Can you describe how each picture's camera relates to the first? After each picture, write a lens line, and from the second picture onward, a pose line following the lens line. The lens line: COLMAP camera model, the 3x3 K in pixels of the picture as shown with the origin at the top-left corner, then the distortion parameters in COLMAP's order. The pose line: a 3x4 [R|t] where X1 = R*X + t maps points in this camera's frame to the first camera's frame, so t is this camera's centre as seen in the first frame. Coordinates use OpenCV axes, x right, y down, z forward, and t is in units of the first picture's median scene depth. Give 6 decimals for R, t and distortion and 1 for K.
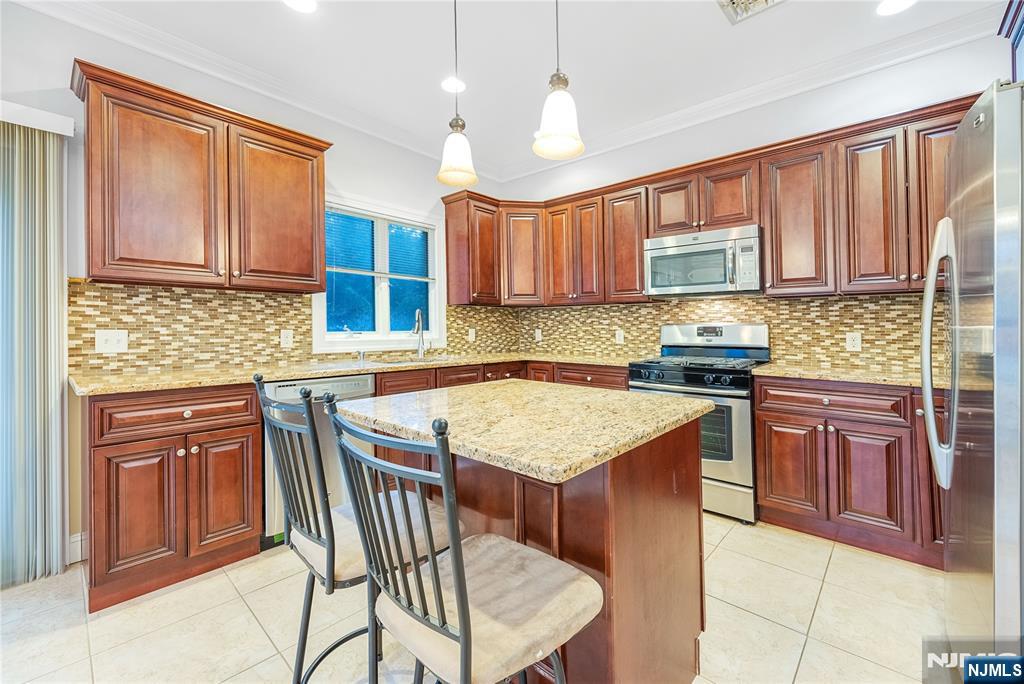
lens RADIAL K [[421.7, 0, 514.6], [0, 421.7, 333.2], [0, 0, 1]] dist [-0.003730, 0.001782]
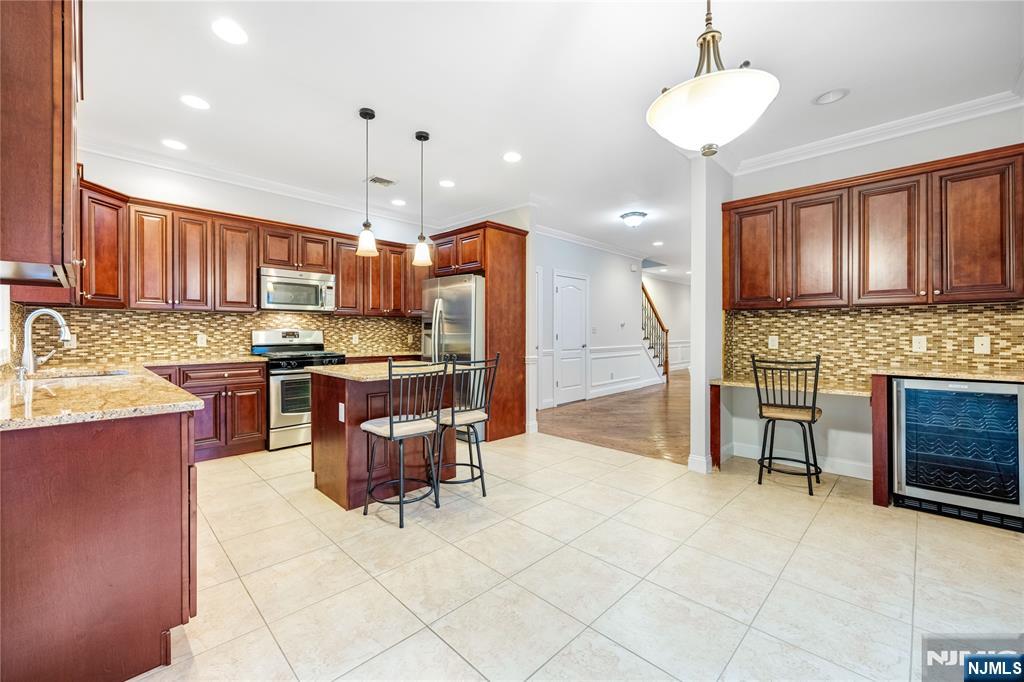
lens RADIAL K [[421.7, 0, 514.2], [0, 421.7, 334.4], [0, 0, 1]] dist [-0.003730, 0.001782]
pose [[0.042920, -0.007451, 0.999051, -0.877014], [0.011704, 0.999907, 0.006955, -0.005907], [-0.999010, 0.011394, 0.043003, 0.117047]]
